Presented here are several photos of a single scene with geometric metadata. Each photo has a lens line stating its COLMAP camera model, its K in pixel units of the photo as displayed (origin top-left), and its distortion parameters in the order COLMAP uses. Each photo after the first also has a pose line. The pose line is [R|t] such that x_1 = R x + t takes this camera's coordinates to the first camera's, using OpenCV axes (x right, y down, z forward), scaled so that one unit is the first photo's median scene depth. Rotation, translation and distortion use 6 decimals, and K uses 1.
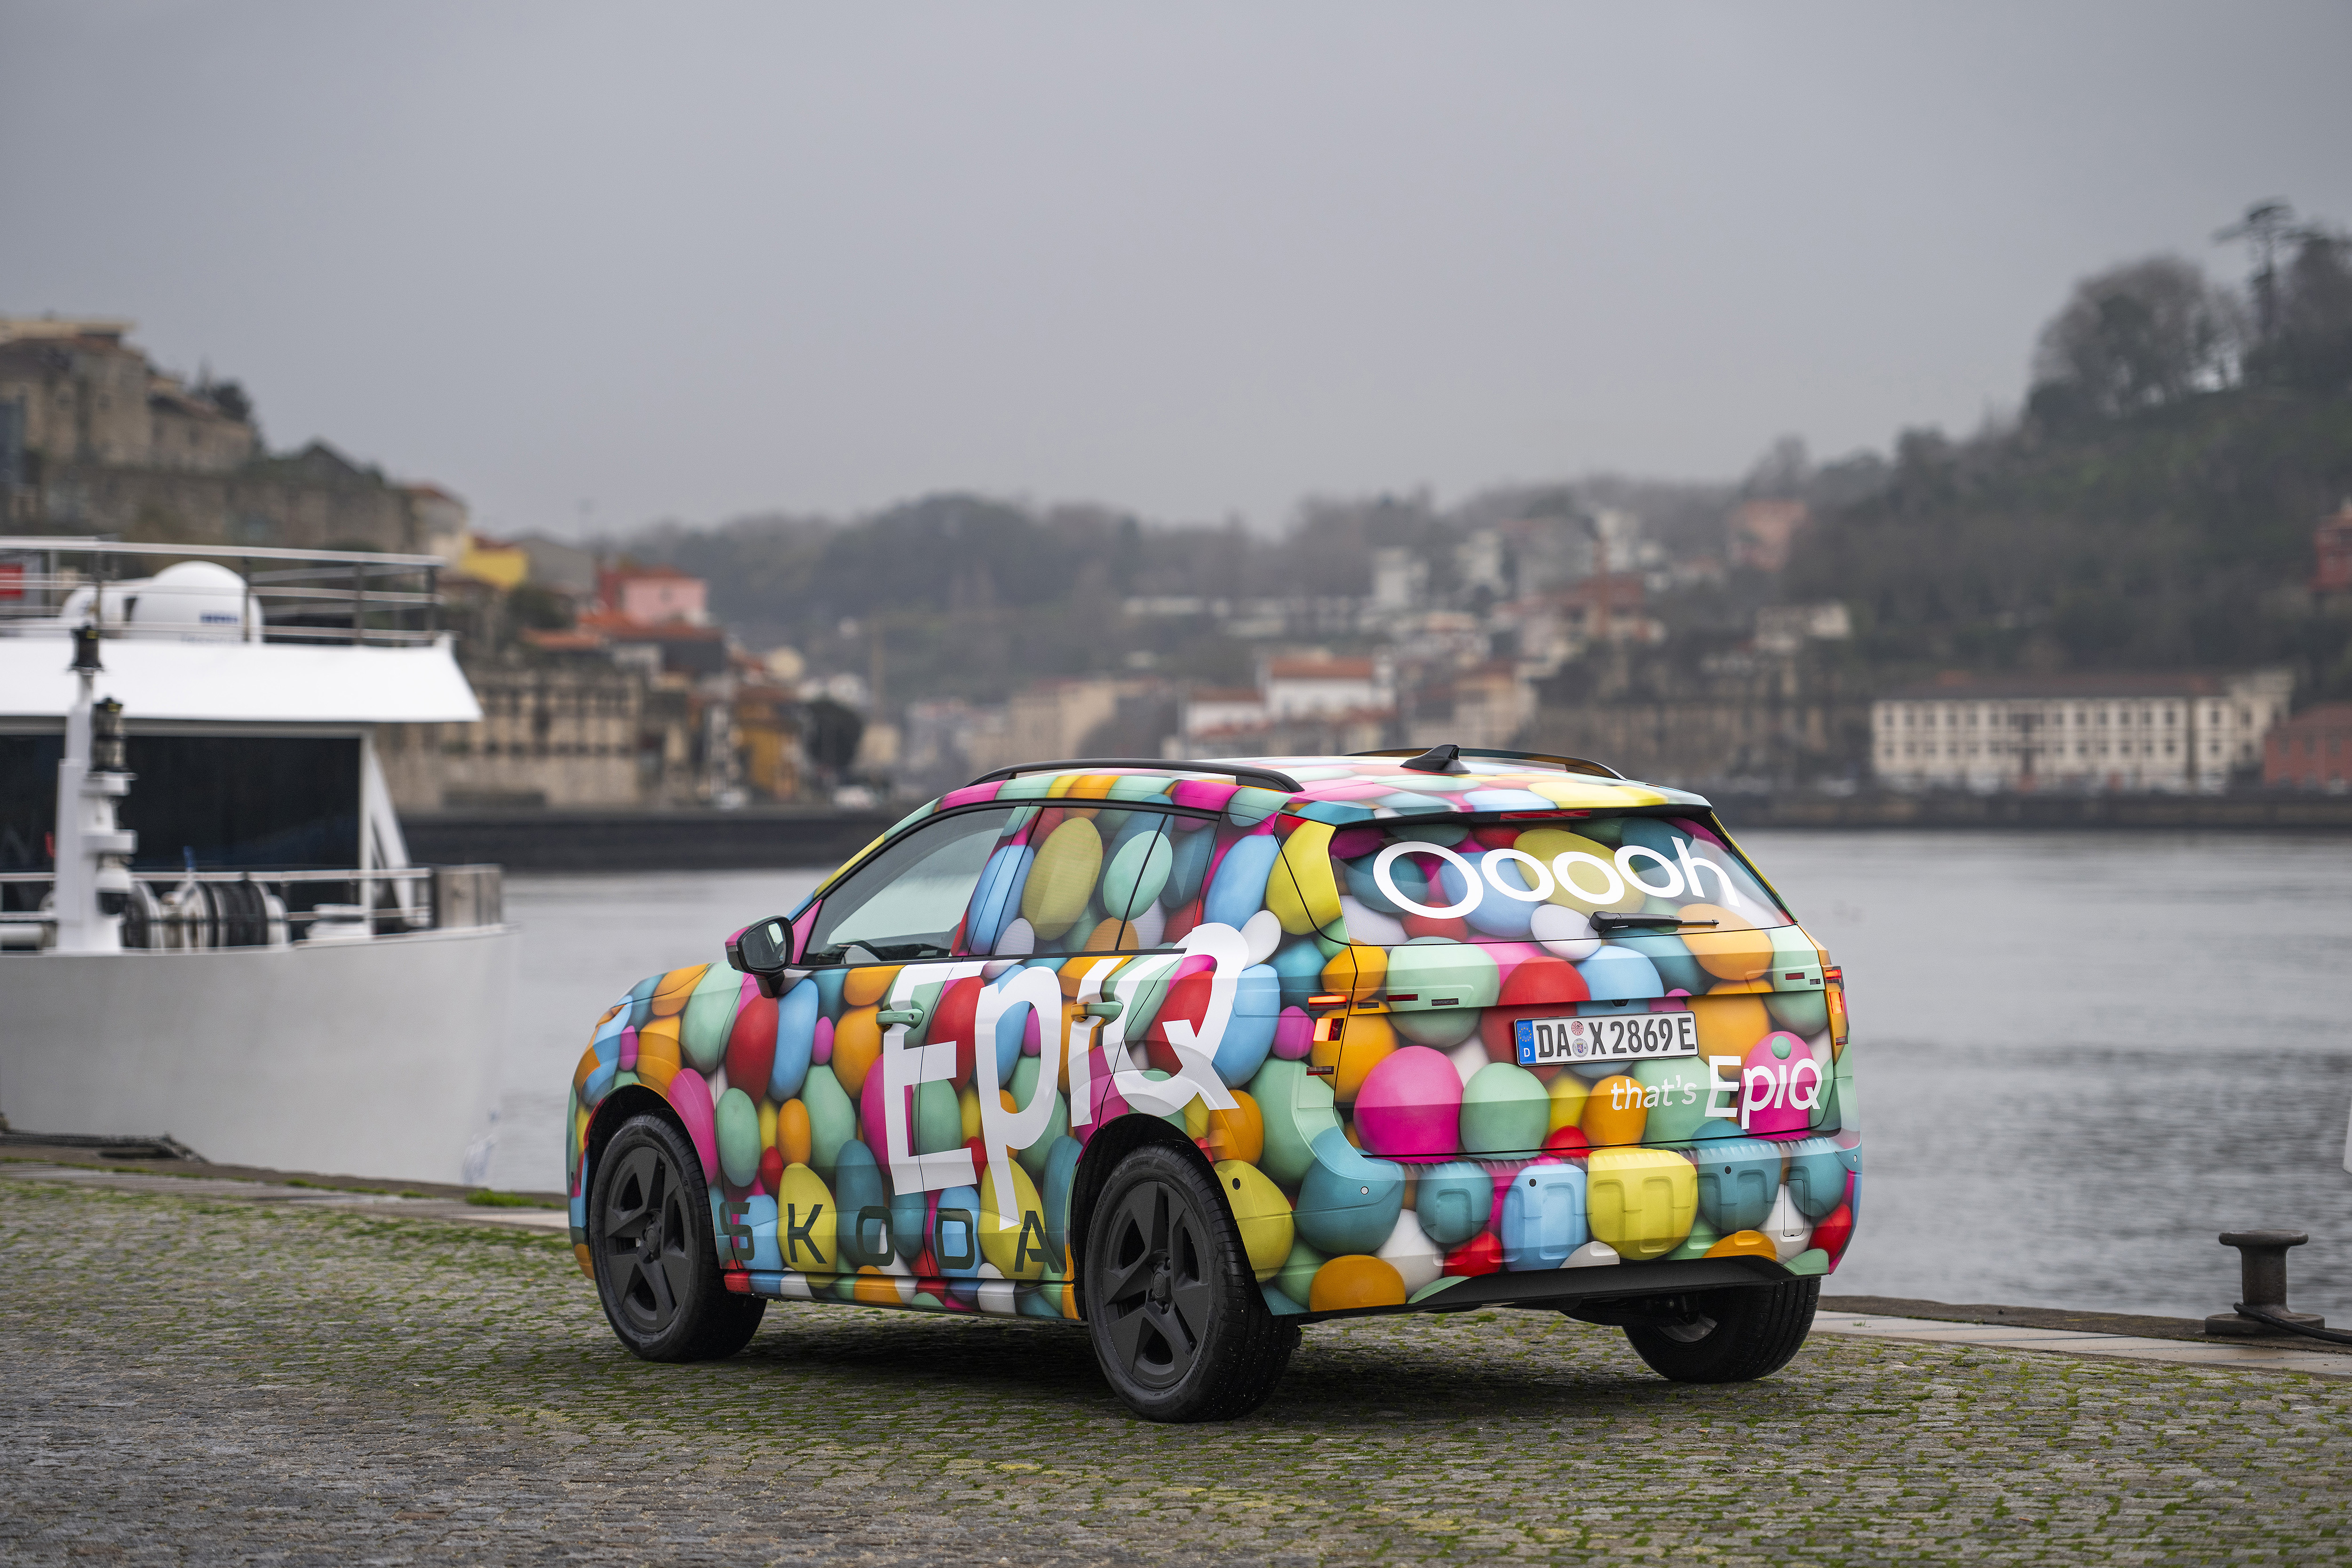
lens RADIAL K [[8163.5, 0, 1176.0], [0, 8163.5, 784.0], [0, 0, 1]] dist [-0.098907, -0.647713]
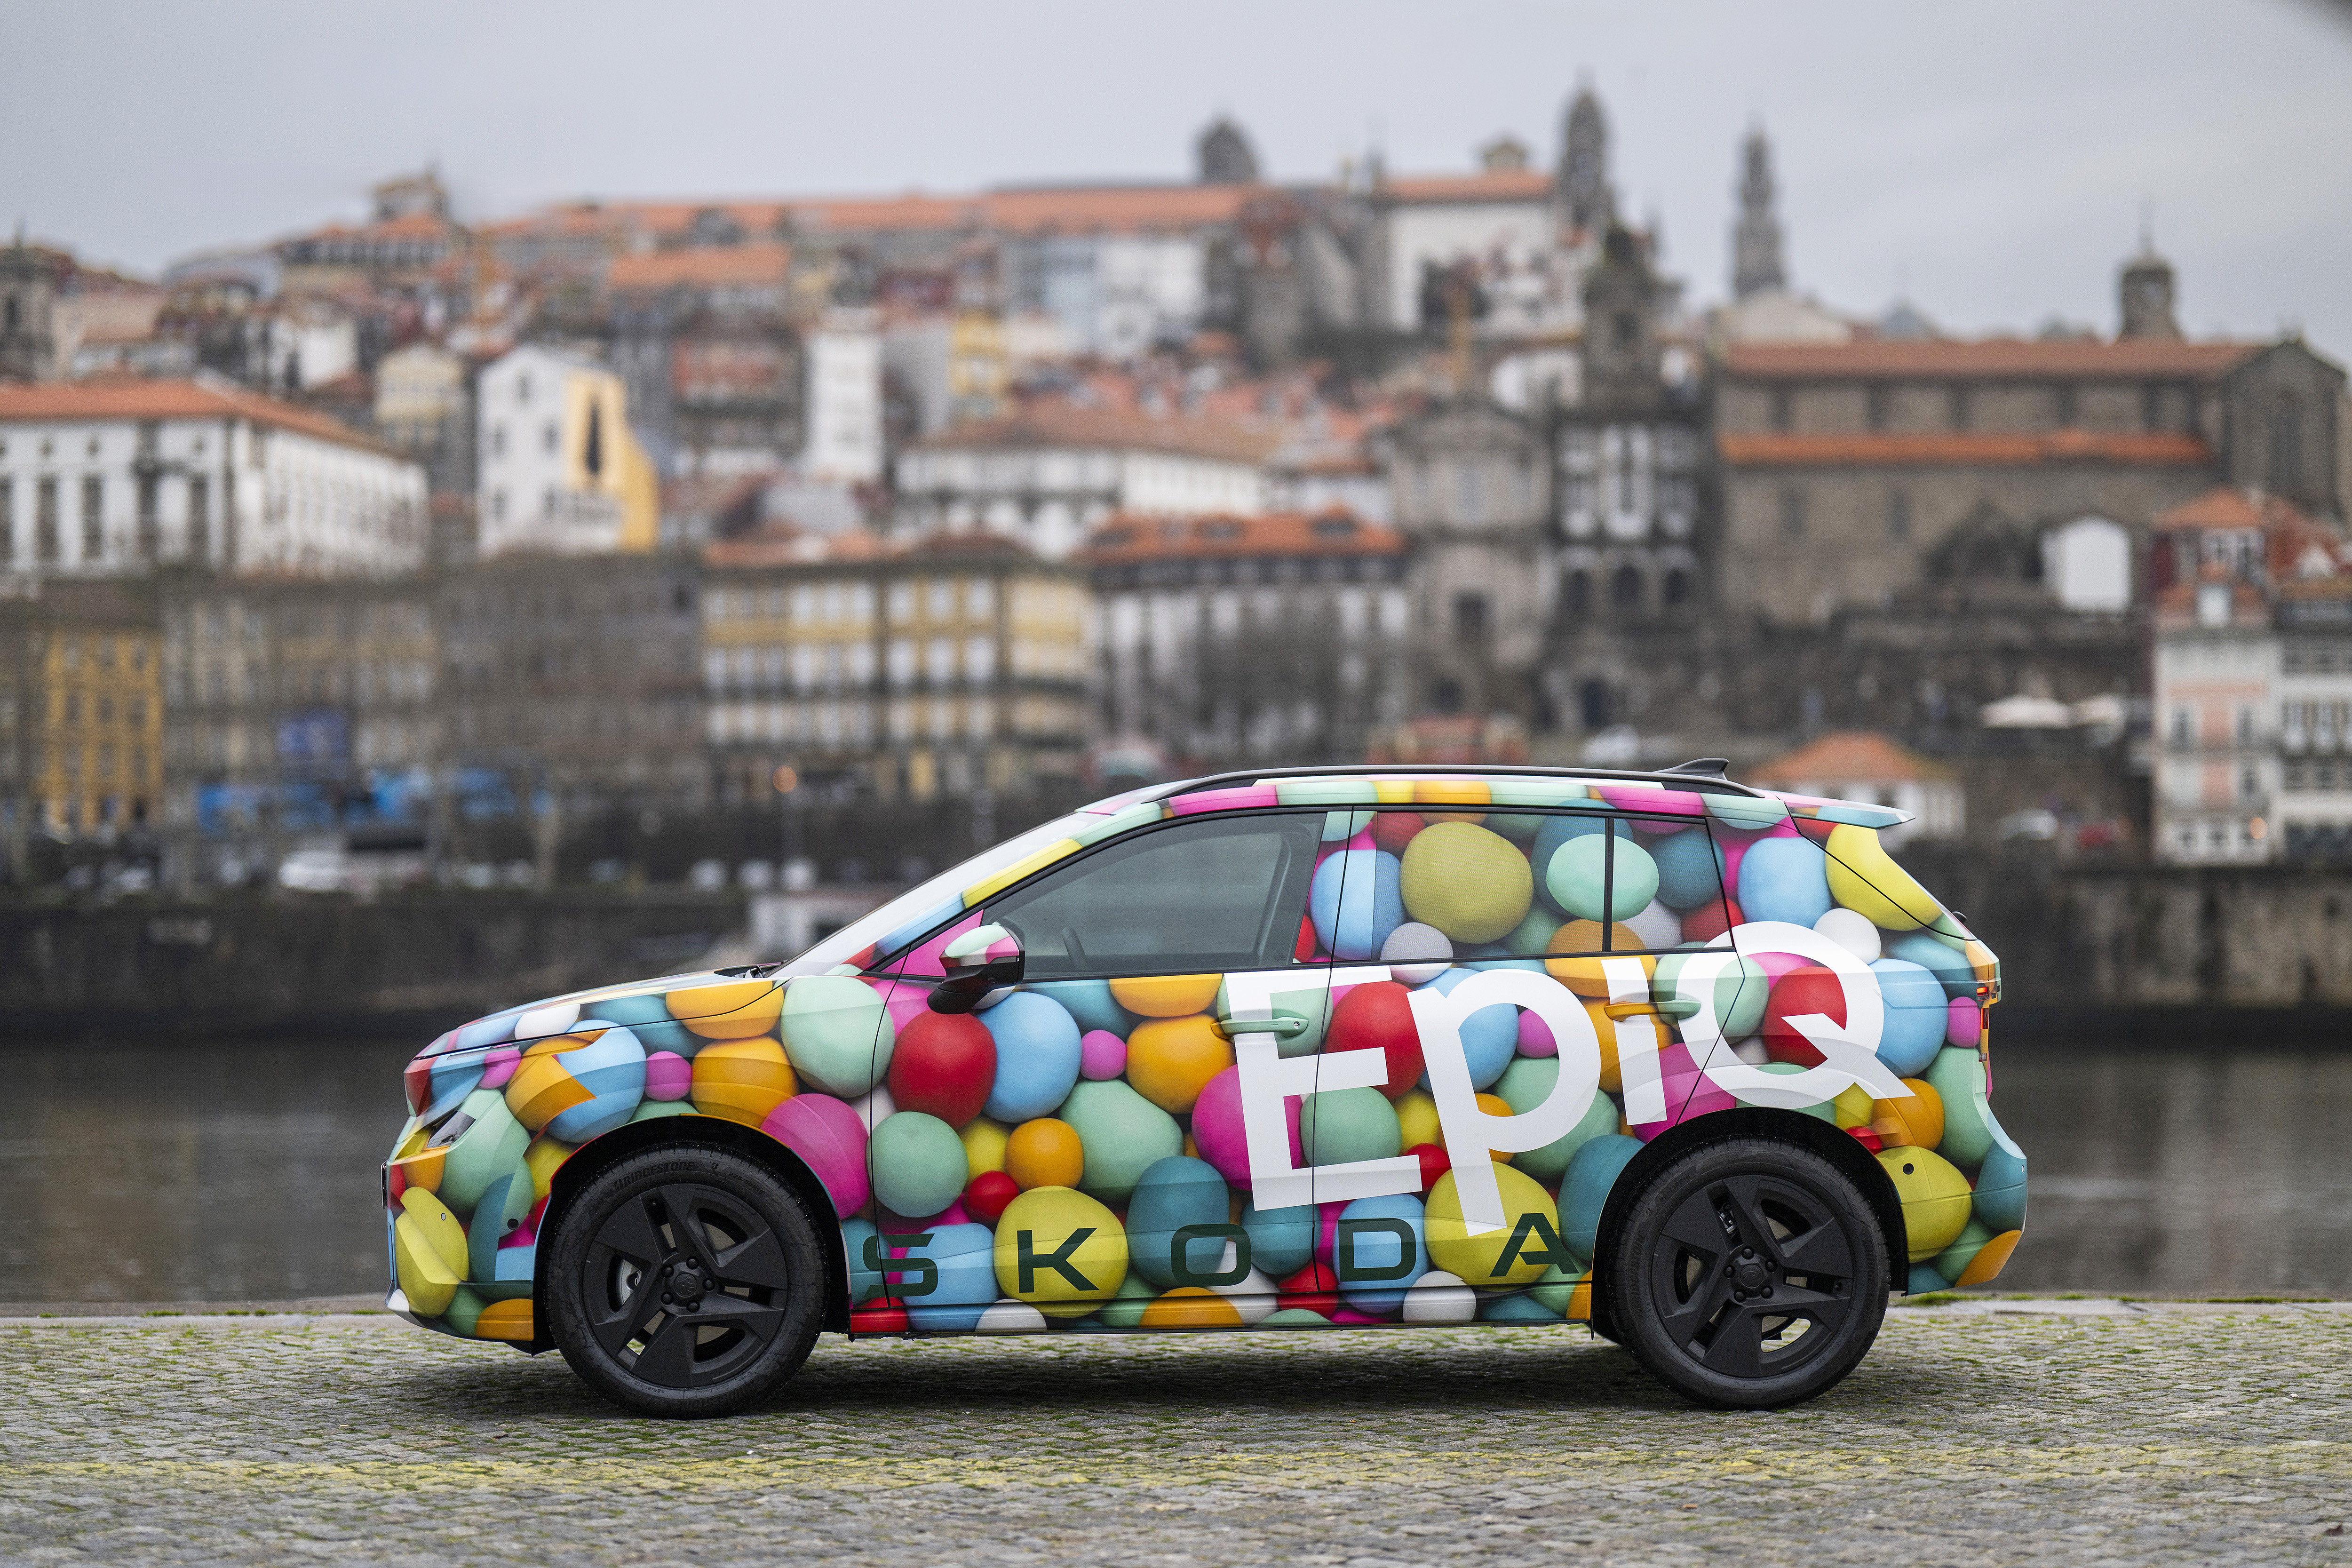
lens RADIAL K [[5656.8, 0, 1176.0], [0, 5656.8, 784.0], [0, 0, 1]] dist [0.010163, 0.201810]
pose [[0.485350, 0.028572, 0.873853, -0.645032], [0.002019, 0.999427, -0.033799, 0.023171], [-0.874317, 0.018169, 0.485014, 0.702450]]
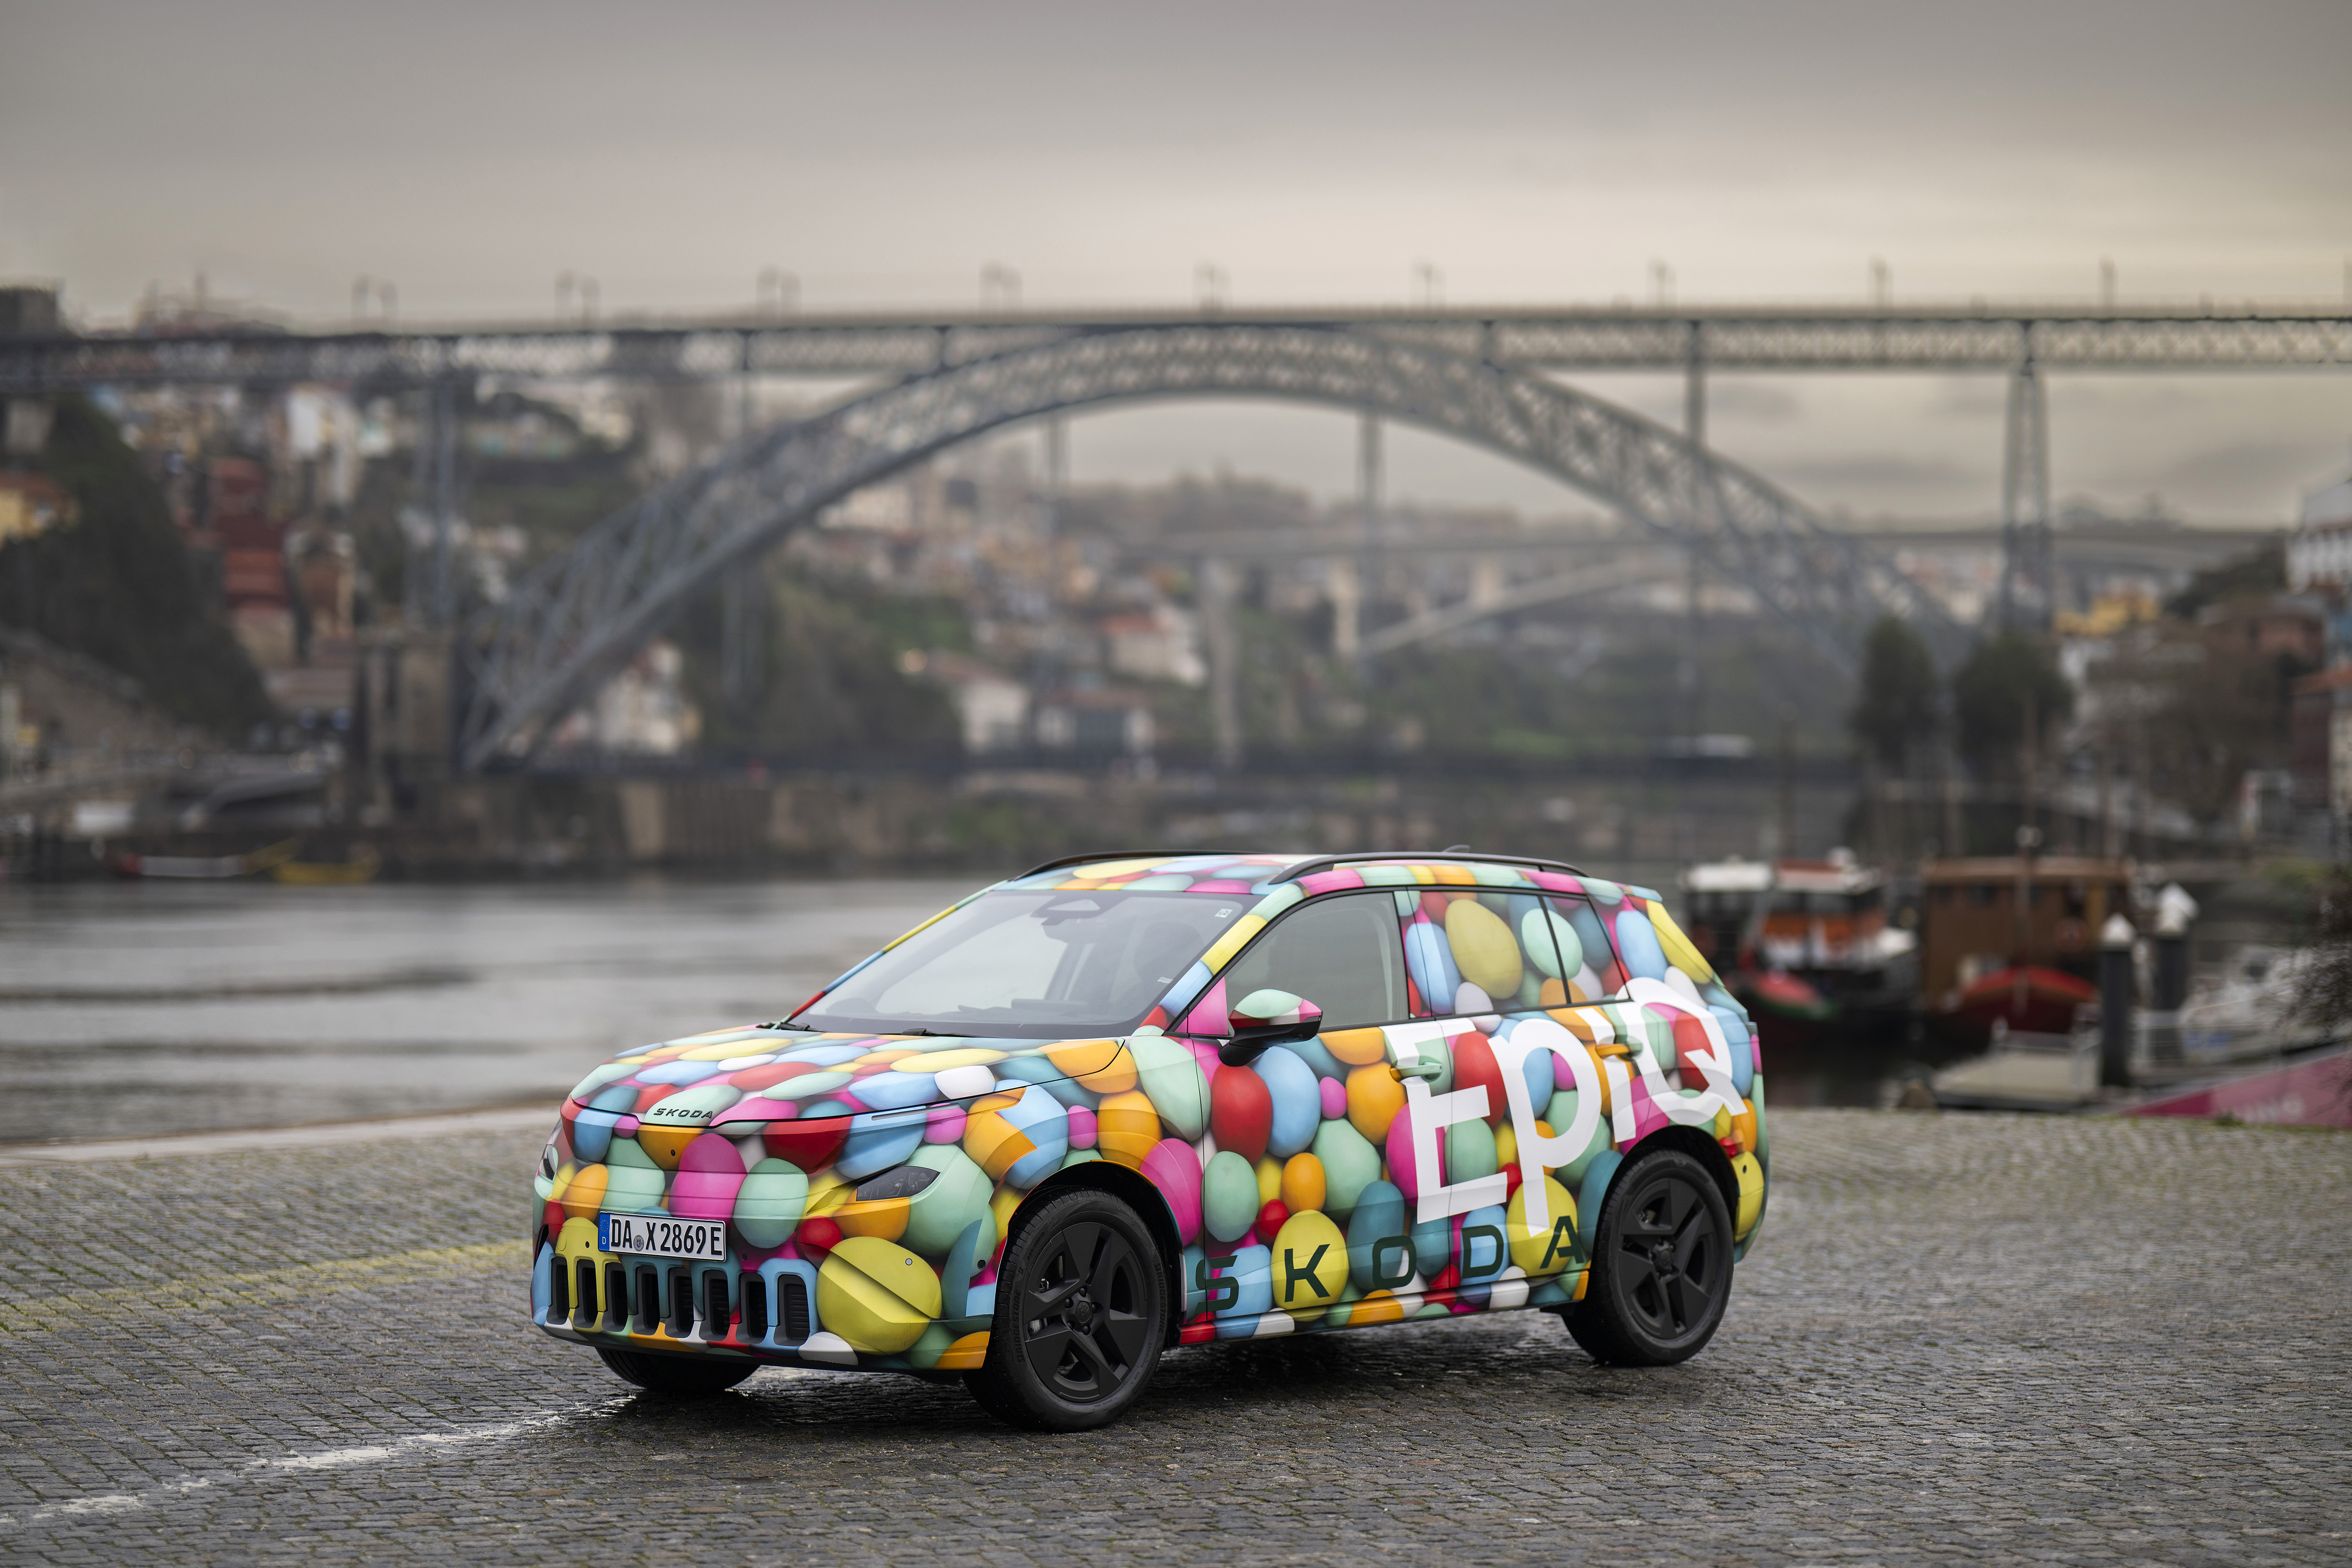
lens RADIAL K [[5656.8, 0, 1176.0], [0, 5656.8, 784.0], [0, 0, 1]] dist [0.010163, 0.201810]
pose [[-0.270443, 0.032487, 0.962188, -0.828582], [0.016596, 0.999439, -0.029080, 0.010890], [-0.962593, 0.008104, -0.270831, 1.288973]]
